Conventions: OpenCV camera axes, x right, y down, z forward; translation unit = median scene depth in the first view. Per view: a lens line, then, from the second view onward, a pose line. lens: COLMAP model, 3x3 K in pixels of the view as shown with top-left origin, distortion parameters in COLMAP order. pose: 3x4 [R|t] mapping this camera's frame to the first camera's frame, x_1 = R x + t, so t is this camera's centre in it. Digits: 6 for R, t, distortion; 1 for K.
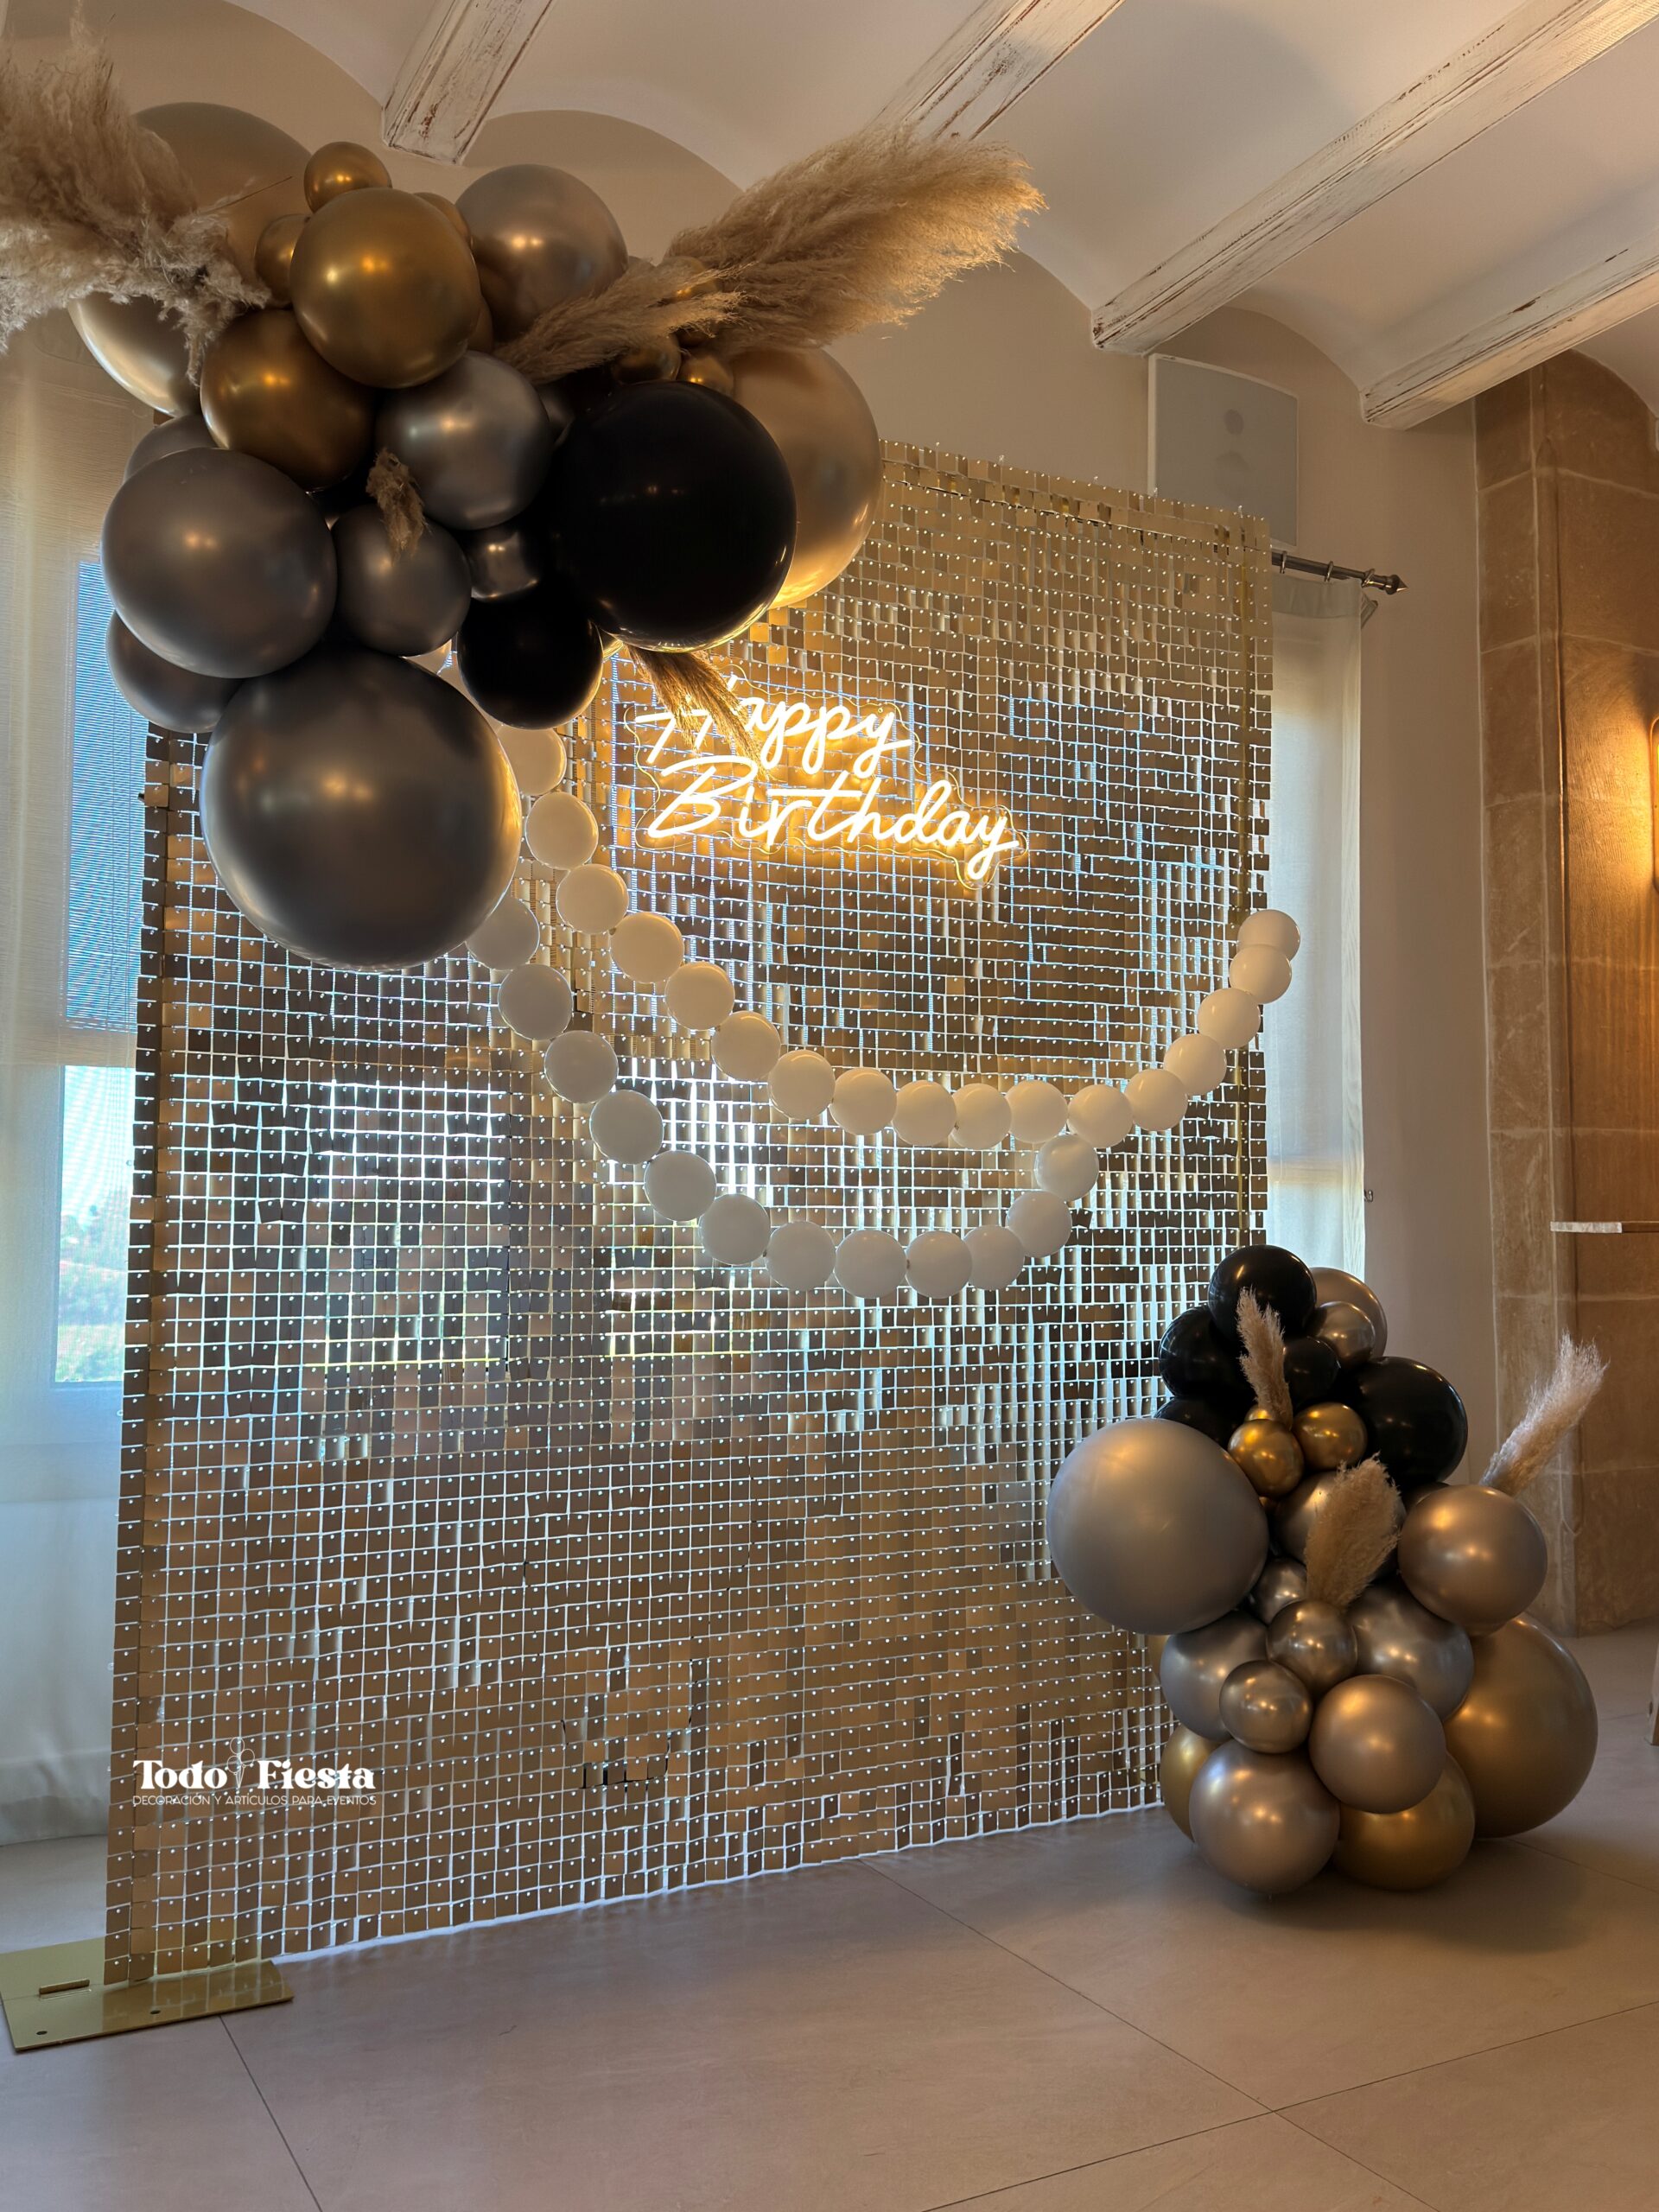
lens RADIAL K [[1839.8, 0, 829.5], [0, 1839.8, 1106.0], [0, 0, 1]] dist [0.228787, -0.442199]
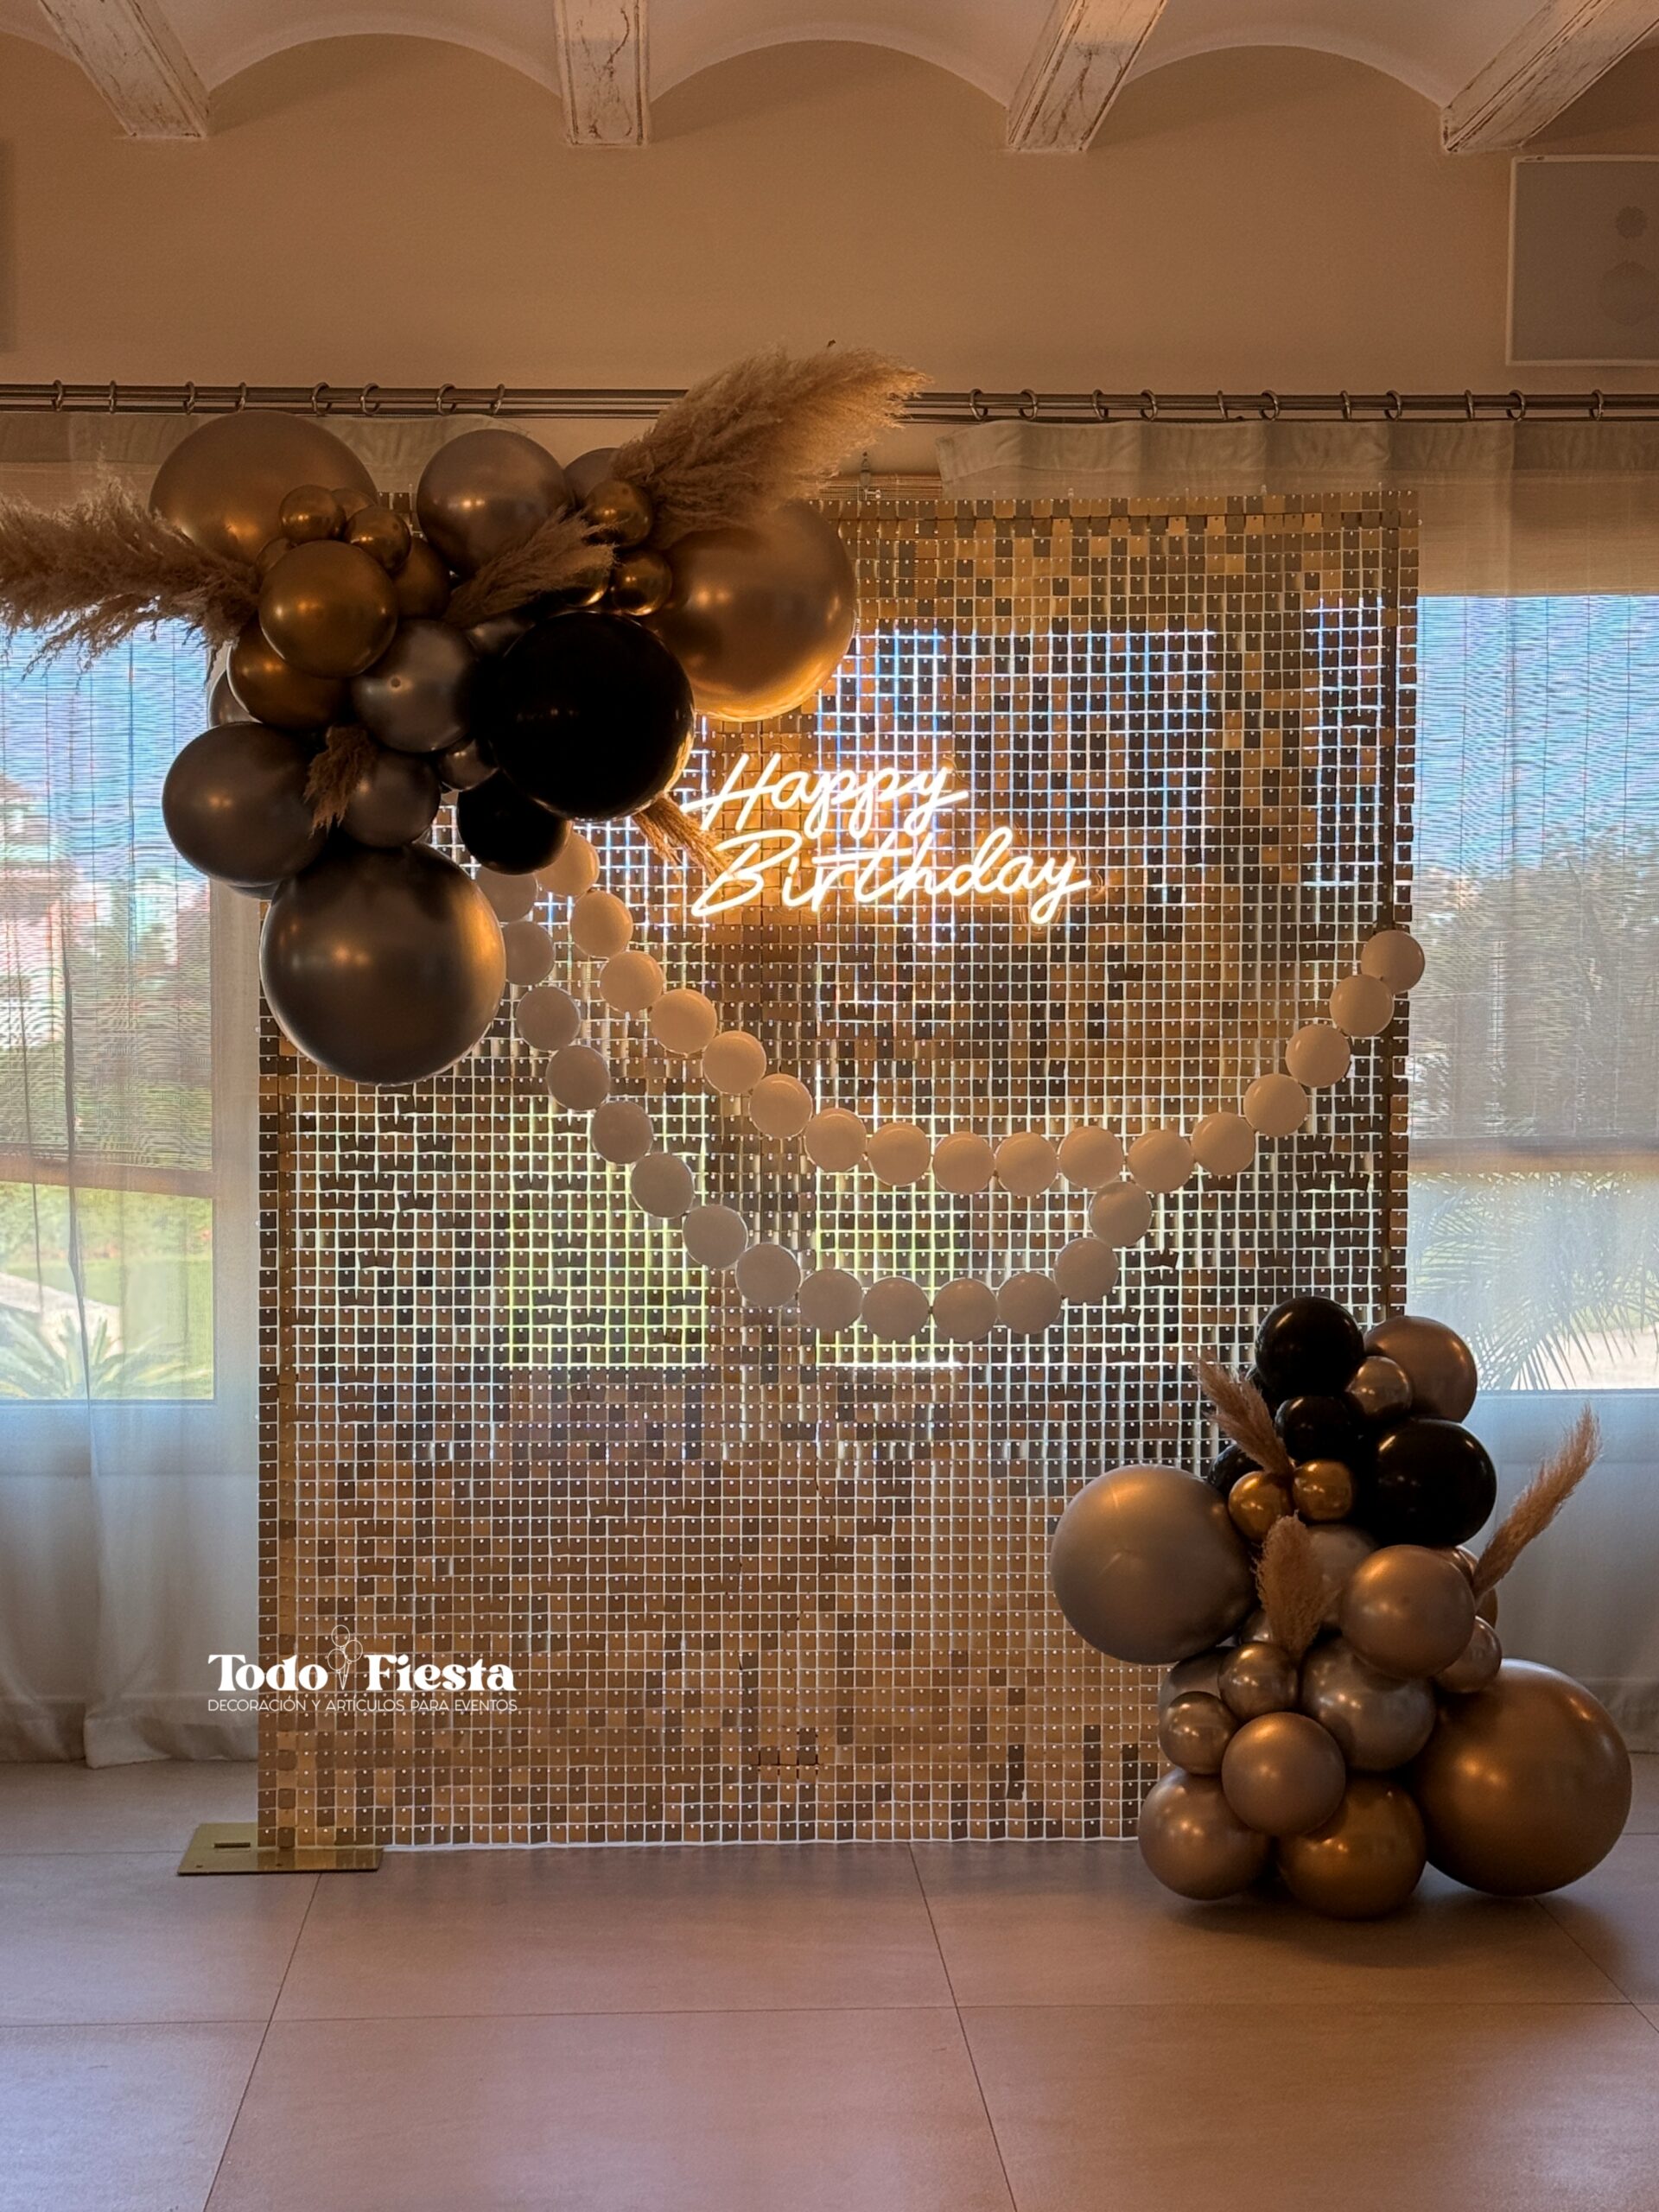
lens RADIAL K [[3663.7, 0, 829.5], [0, 3663.7, 1106.0], [0, 0, 1]] dist [0.266773, 0.031151]
pose [[0.900352, 0.016927, -0.434832, 0.948098], [0.032508, 0.993835, 0.105998, -0.268690], [0.433946, -0.109571, 0.894251, -0.943316]]
